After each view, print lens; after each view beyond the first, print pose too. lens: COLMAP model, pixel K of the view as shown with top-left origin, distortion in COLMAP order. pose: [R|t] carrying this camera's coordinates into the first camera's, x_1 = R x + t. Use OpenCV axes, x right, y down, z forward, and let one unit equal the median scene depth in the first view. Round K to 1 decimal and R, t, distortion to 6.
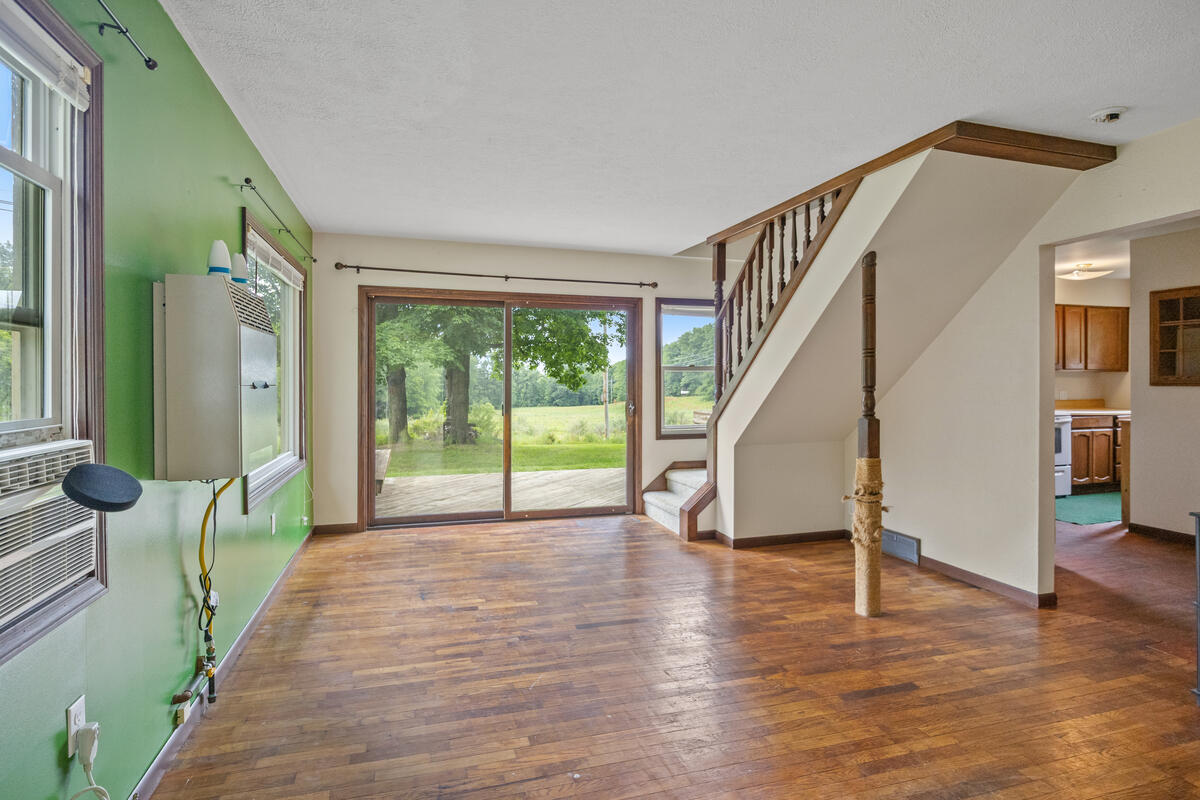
lens RADIAL K [[629.2, 0, 601.4], [0, 629.2, 378.2], [0, 0, 1]] dist [0.000077, -0.000004]
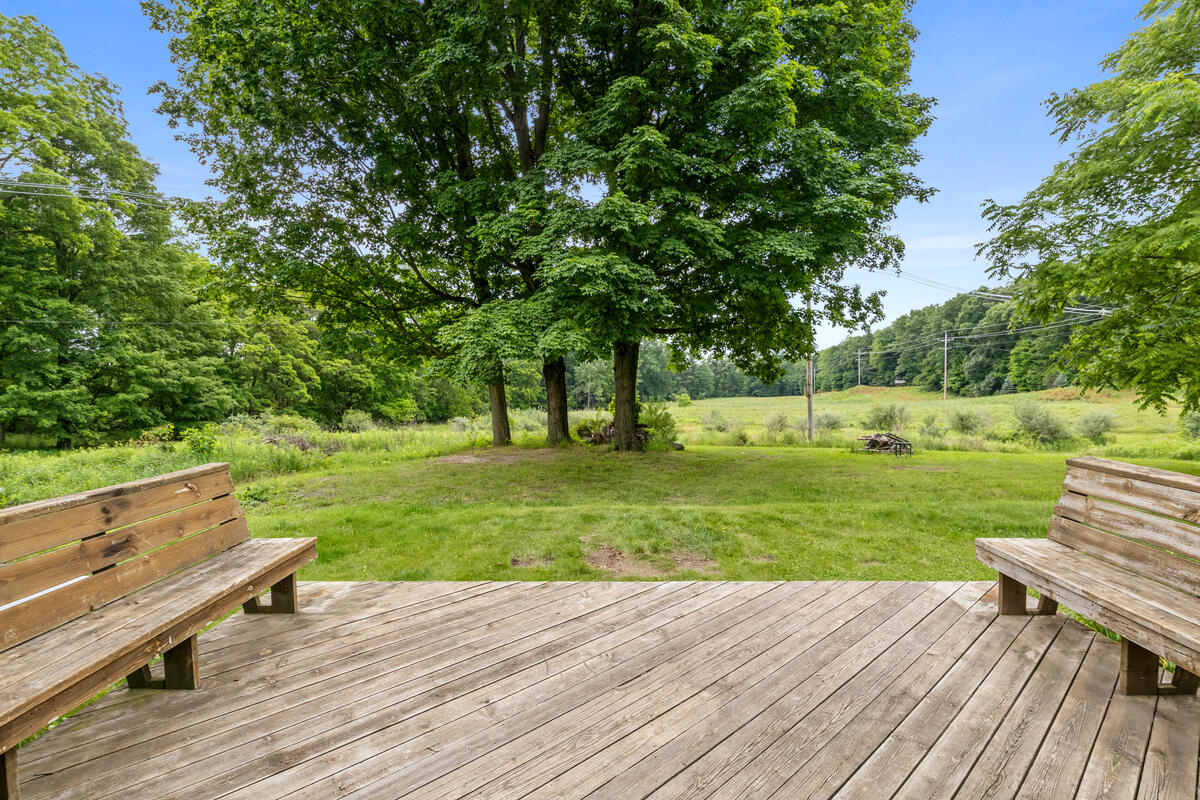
lens RADIAL K [[618.5, 0, 600.0], [0, 618.5, 400.0], [0, 0, 1]] dist [-0.002540, -0.000130]
pose [[0.949879, 0.004710, -0.312584, -0.001001], [0.011190, 0.998733, 0.049055, -0.001407], [0.312419, -0.050094, 0.948623, 0.176149]]
